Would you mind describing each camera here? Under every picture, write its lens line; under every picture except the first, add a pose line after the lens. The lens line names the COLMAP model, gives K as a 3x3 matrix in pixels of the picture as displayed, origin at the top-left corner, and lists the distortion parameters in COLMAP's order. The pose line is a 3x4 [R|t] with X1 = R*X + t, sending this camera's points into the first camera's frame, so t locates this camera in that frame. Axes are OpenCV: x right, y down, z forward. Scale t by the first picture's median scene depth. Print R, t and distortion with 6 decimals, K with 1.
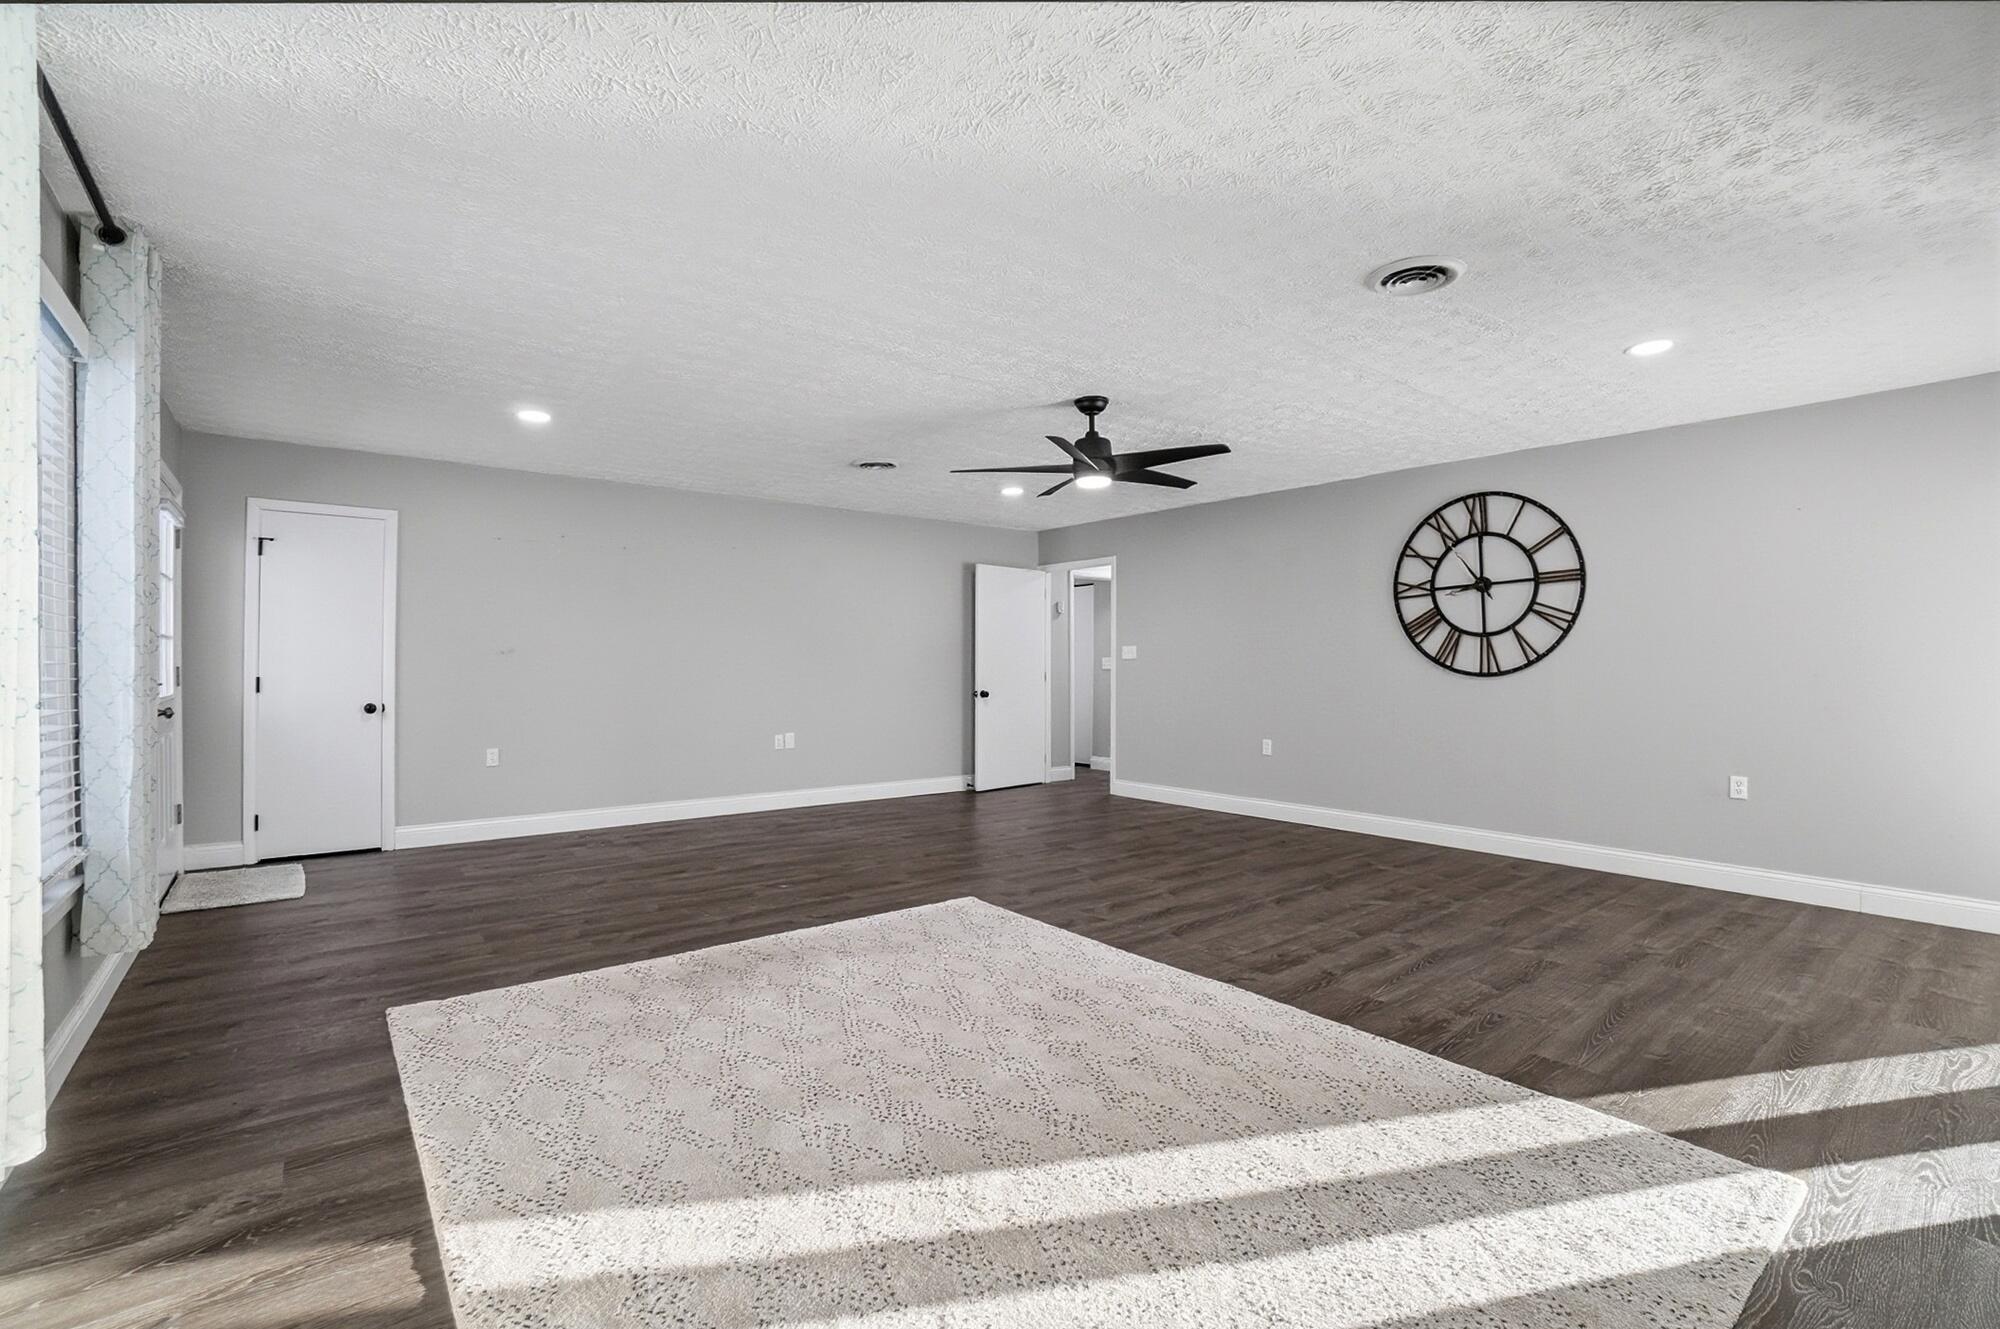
lens RADIAL K [[885.9, 0, 996.4], [0, 885.9, 671.0], [0, 0, 1]] dist [-0.046492, 0.000434]
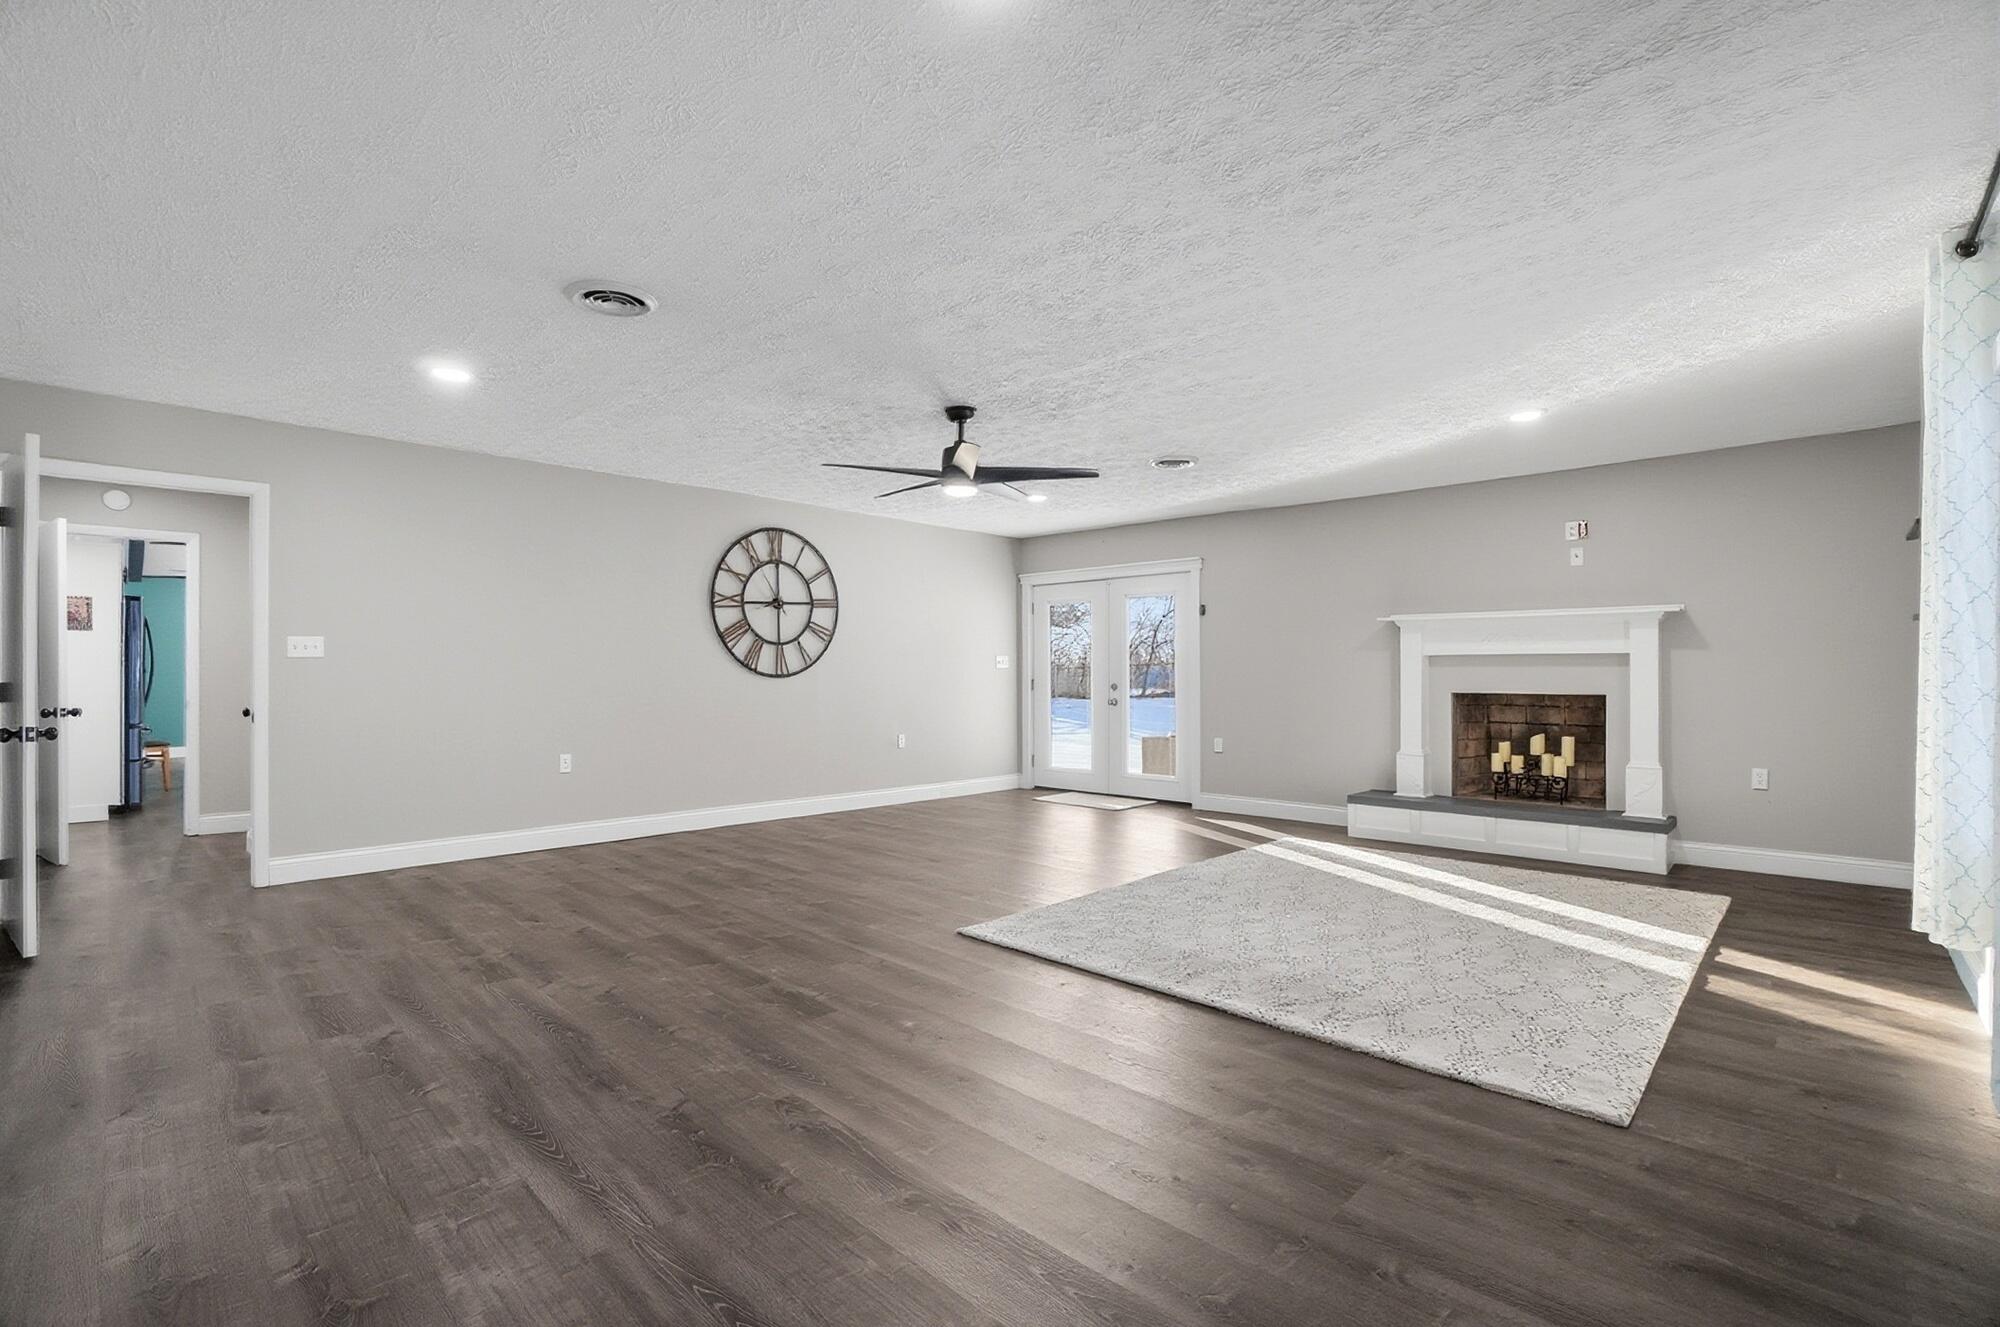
lens RADIAL K [[885.9, 0, 996.4], [0, 885.9, 670.0], [0, 0, 1]] dist [-0.046492, 0.000434]
pose [[-0.136058, 0.003477, 0.990695, -0.722350], [0.010591, 0.999942, -0.002055, 0.001644], [-0.990644, 0.010213, -0.136087, 0.865018]]
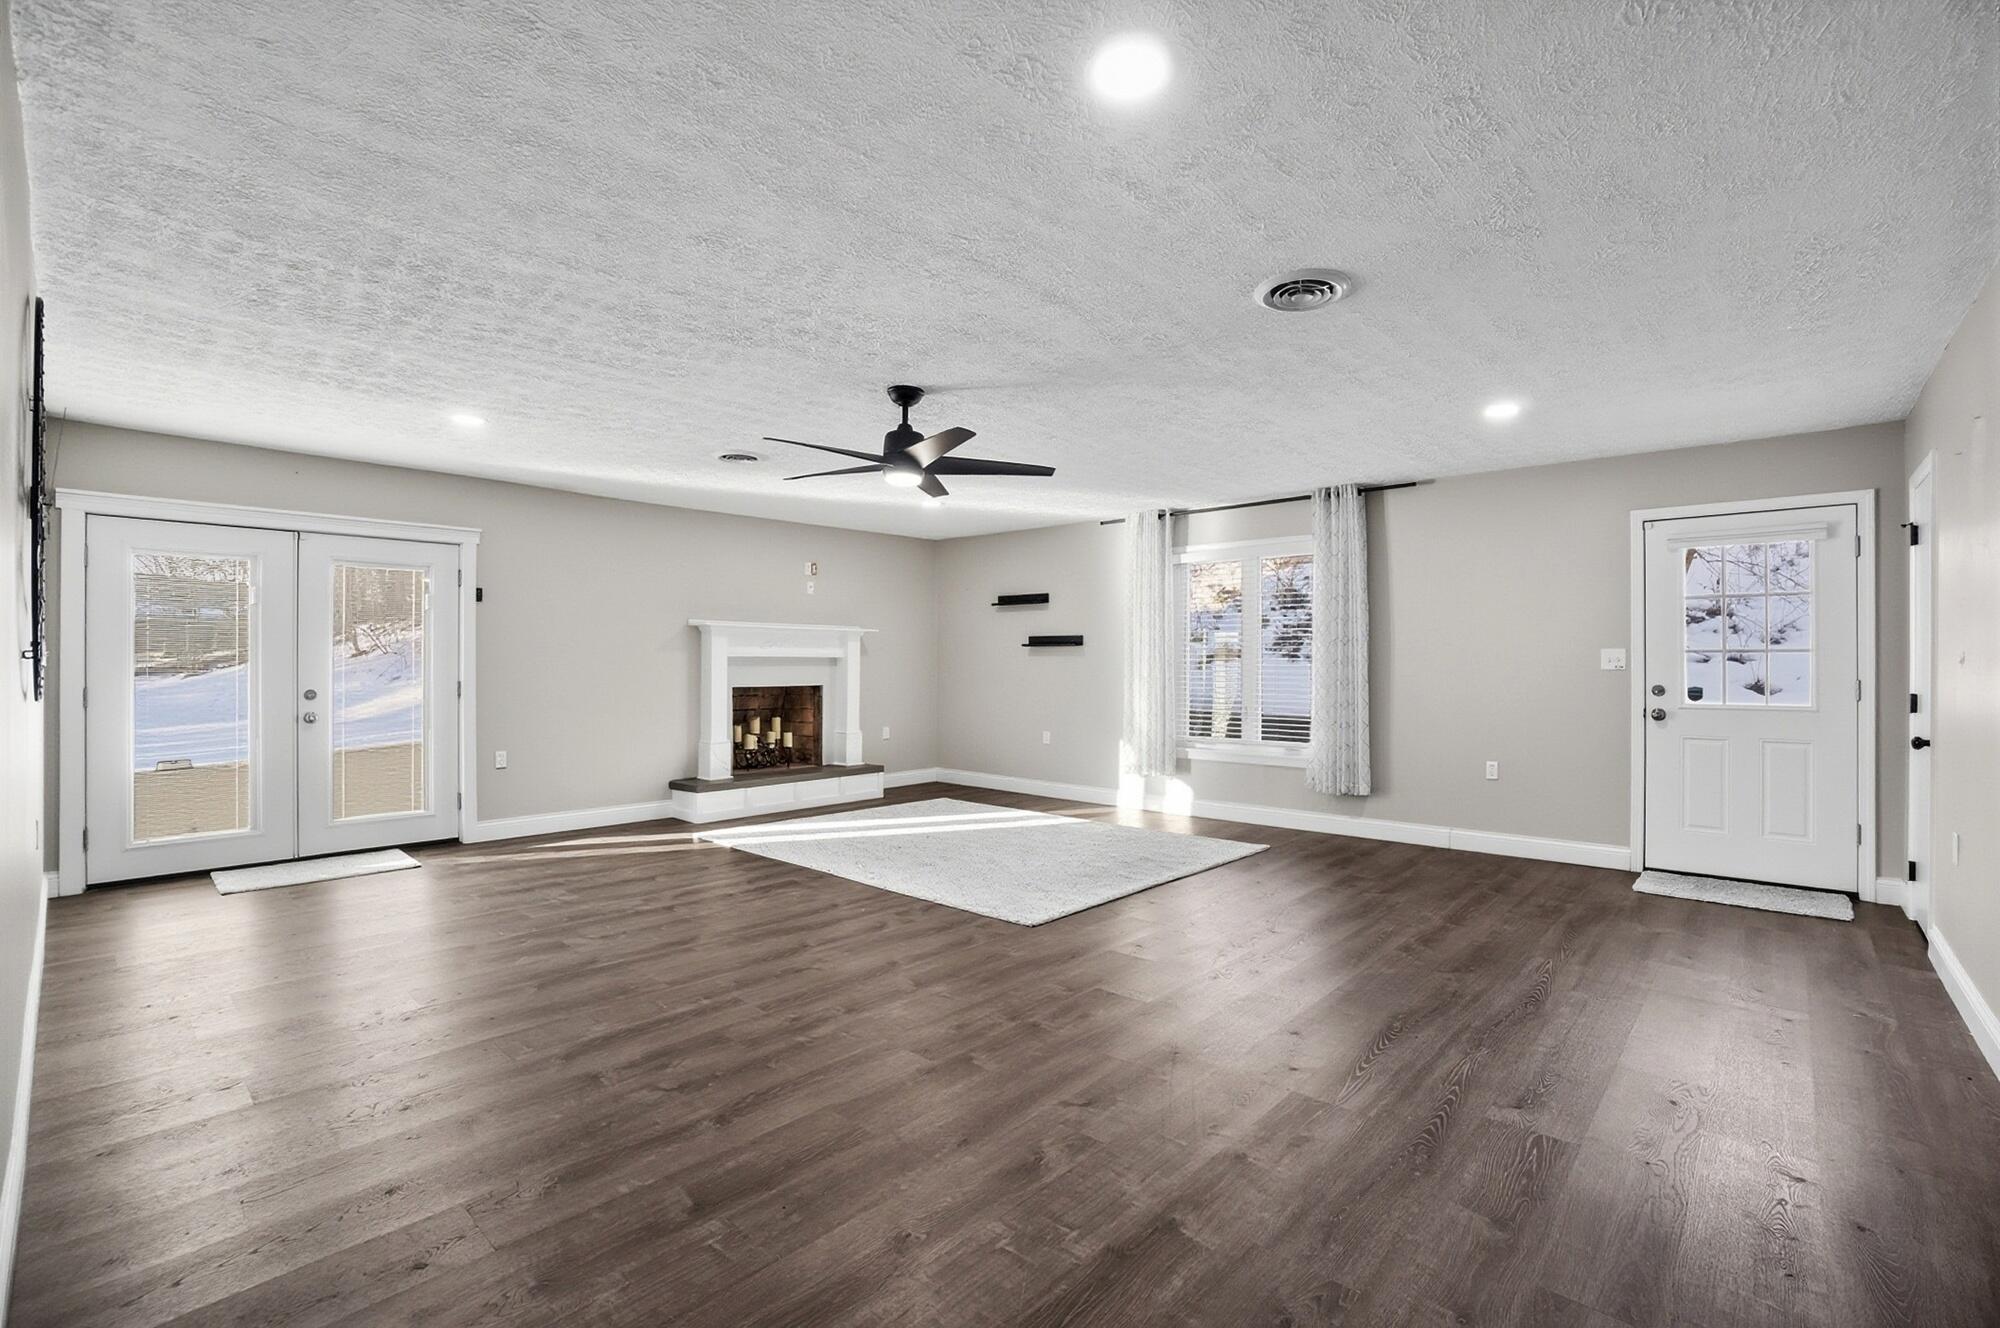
lens RADIAL K [[876.8, 0, 985.9], [0, 876.8, 655.3], [0, 0, 1]] dist [-0.034517, 0.000638]
pose [[-0.989638, -0.003293, -0.143545, 0.123995], [-0.004064, 0.999979, 0.005081, -0.023477], [0.143525, 0.005612, -0.989631, 1.524975]]
